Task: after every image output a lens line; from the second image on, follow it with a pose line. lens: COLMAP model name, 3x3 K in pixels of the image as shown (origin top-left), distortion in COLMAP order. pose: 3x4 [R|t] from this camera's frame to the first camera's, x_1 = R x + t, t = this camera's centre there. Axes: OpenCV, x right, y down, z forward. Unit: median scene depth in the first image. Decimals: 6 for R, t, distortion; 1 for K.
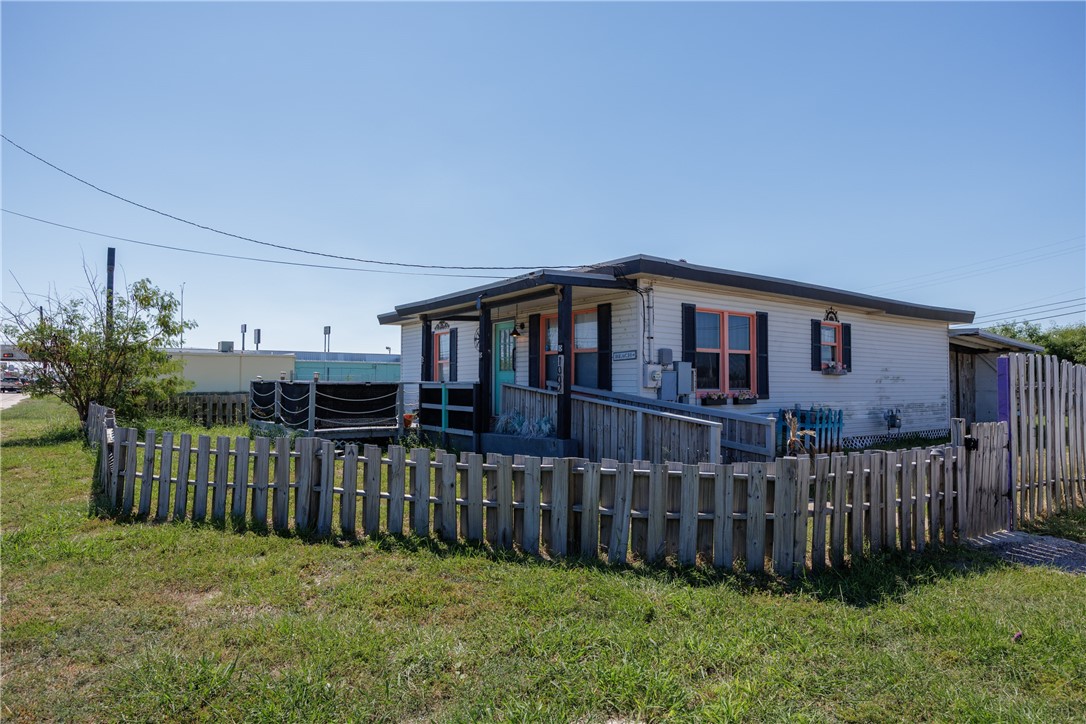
lens RADIAL K [[670.4, 0, 537.5], [0, 670.4, 358.4], [0, 0, 1]] dist [-0.018237, 0.001058]
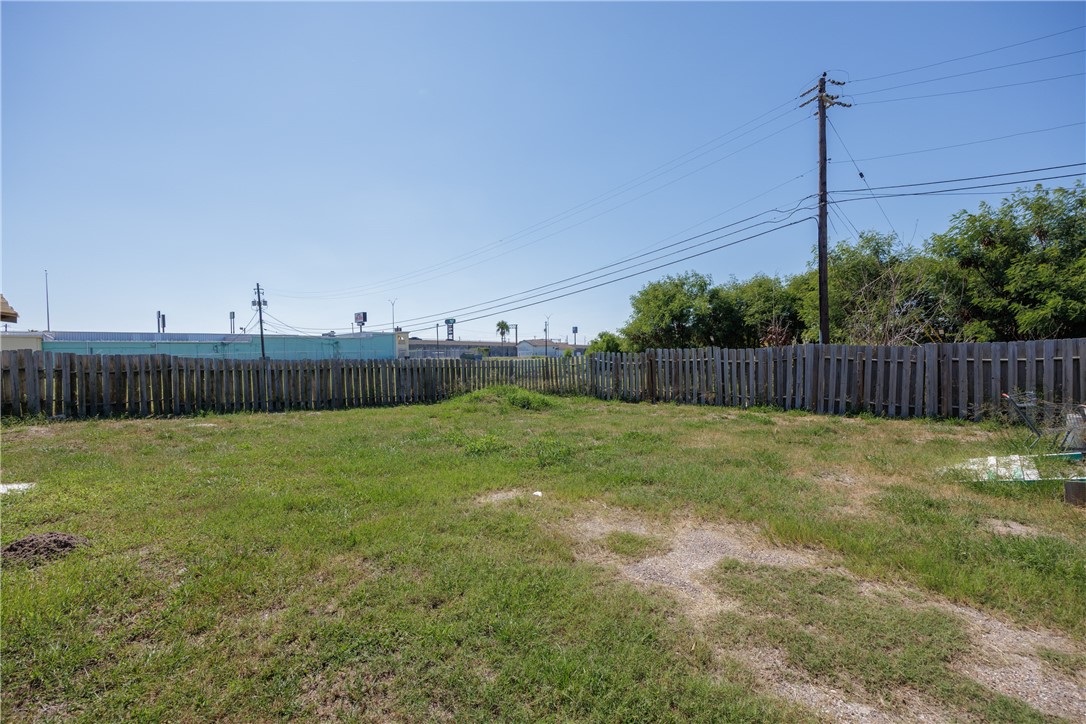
lens RADIAL K [[466.4, 0, 538.6], [0, 466.4, 363.7], [0, 0, 1]] dist [-0.014342, 0.000403]
pose [[0.989835, -0.026592, 0.139715, 1.311241], [0.018295, 0.998011, 0.060333, 0.046765], [-0.141041, -0.057163, 0.988352, 1.318985]]
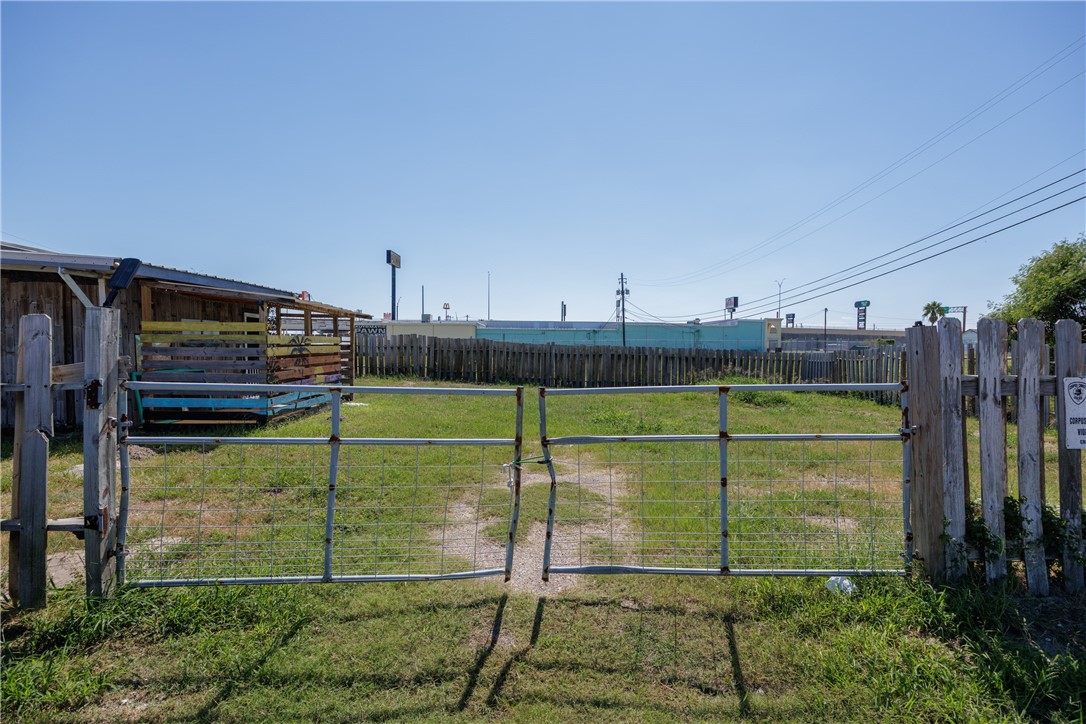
lens RADIAL K [[547.6, 0, 543.5], [0, 547.6, 365.5], [0, 0, 1]] dist [-0.002622, 0.000004]
pose [[0.828344, 0.021005, -0.559827, 1.643726], [0.017685, 0.997818, 0.063606, 0.050341], [0.559941, -0.062589, 0.826165, 1.195953]]
